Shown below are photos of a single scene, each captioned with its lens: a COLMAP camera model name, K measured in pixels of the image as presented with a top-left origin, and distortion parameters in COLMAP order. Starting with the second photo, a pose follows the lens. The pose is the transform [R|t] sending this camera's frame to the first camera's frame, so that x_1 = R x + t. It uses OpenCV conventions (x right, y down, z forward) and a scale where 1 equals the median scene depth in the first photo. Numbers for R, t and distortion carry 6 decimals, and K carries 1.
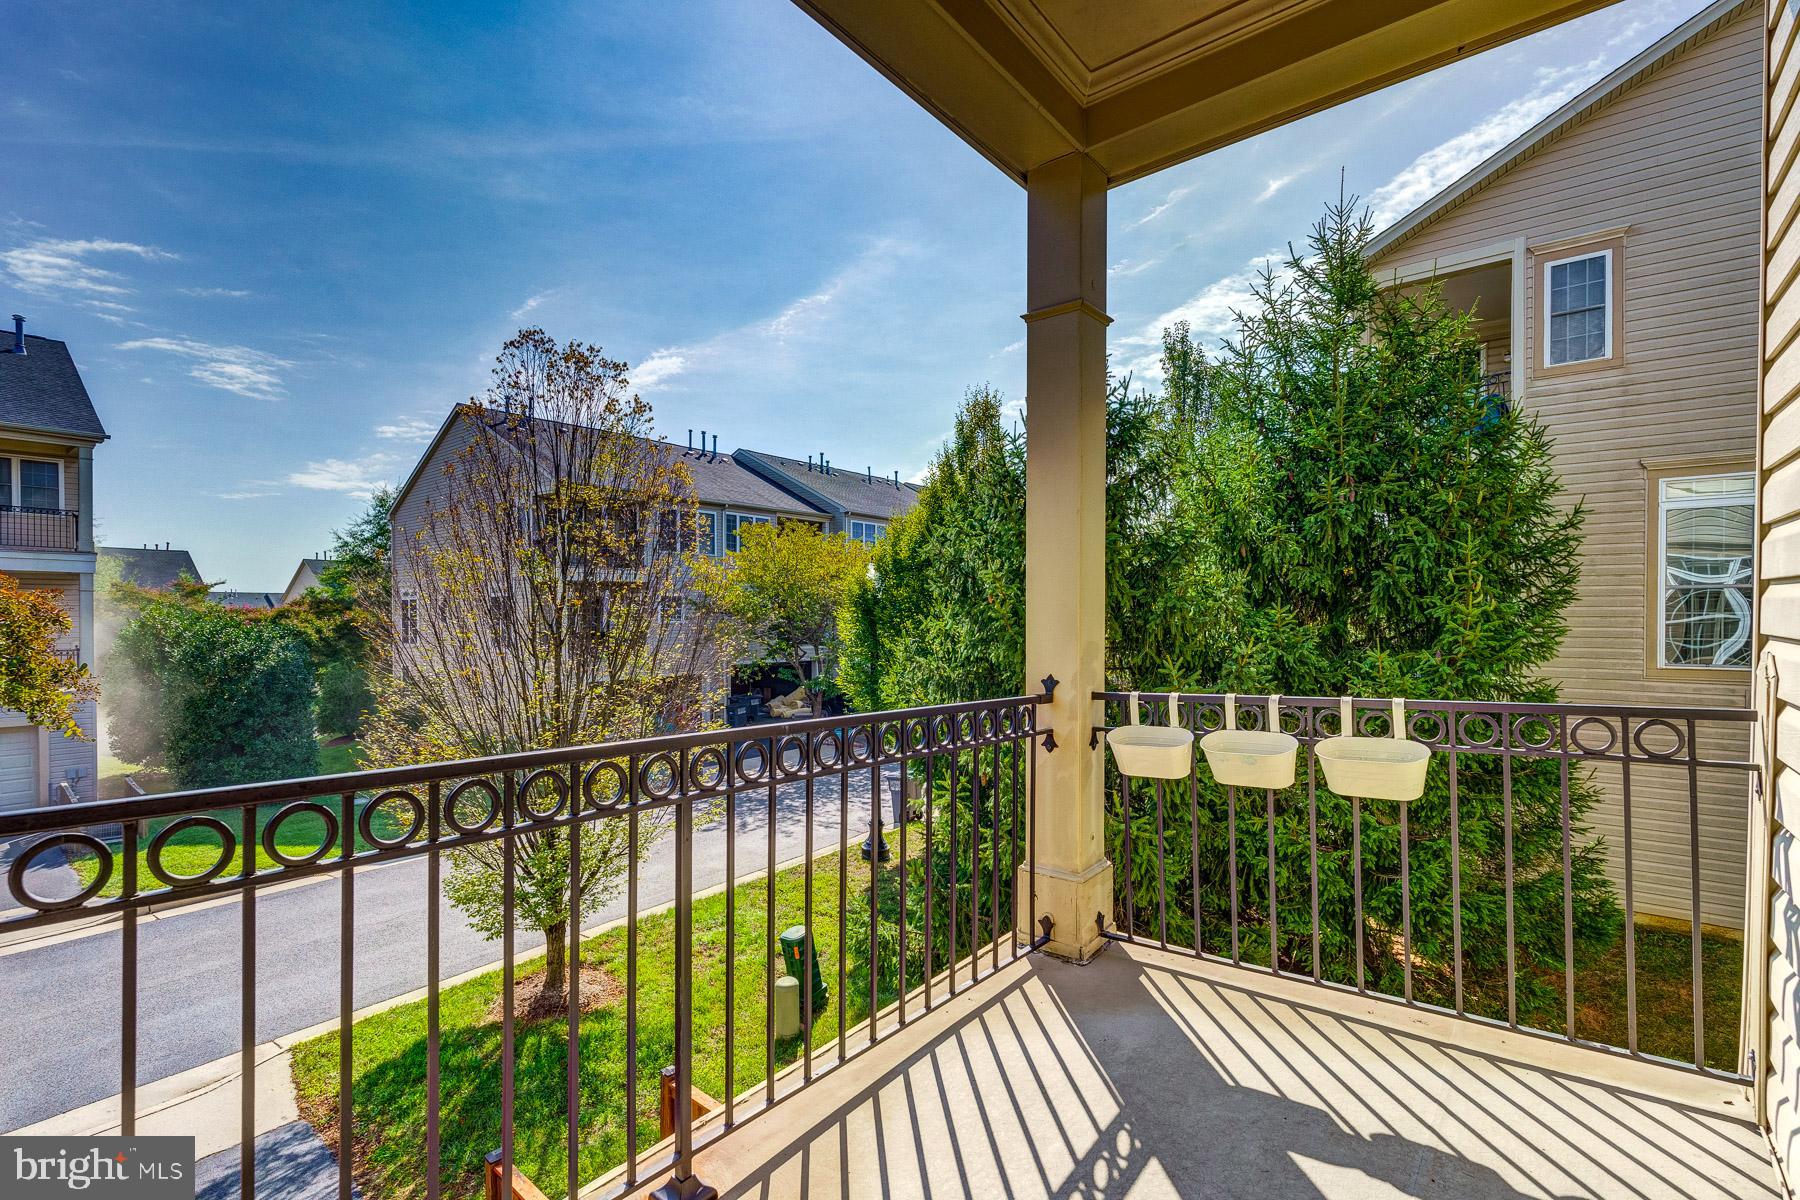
lens RADIAL K [[798.4, 0, 903.2], [0, 798.4, 606.4], [0, 0, 1]] dist [-0.000878, 0.000145]
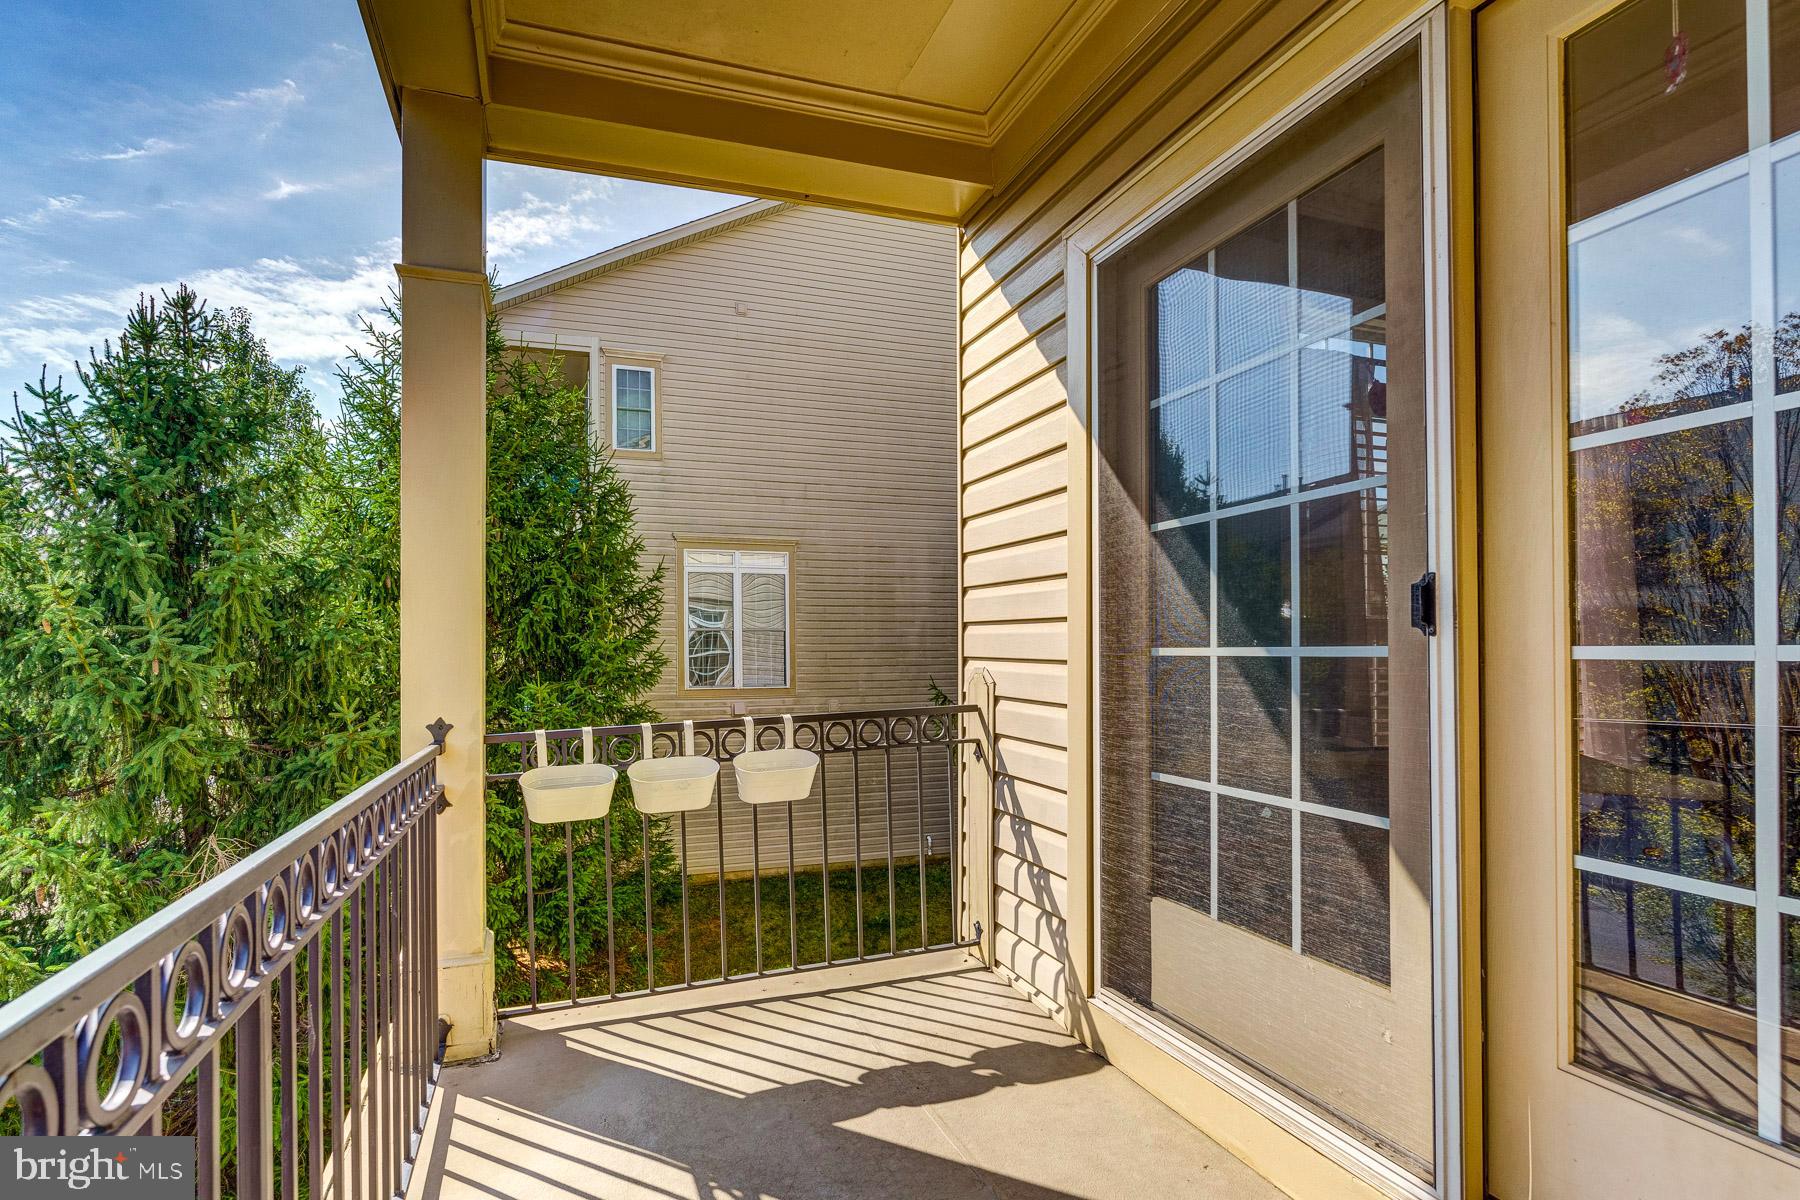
lens RADIAL K [[817.4, 0, 801.6], [0, 817.4, 632.3], [0, 0, 1]] dist [-0.002825, -0.000202]
pose [[0.572770, 0.016599, 0.819548, -0.264798], [-0.005171, 0.999848, -0.016636, 0.009919], [-0.819700, 0.005291, 0.572769, 0.208438]]
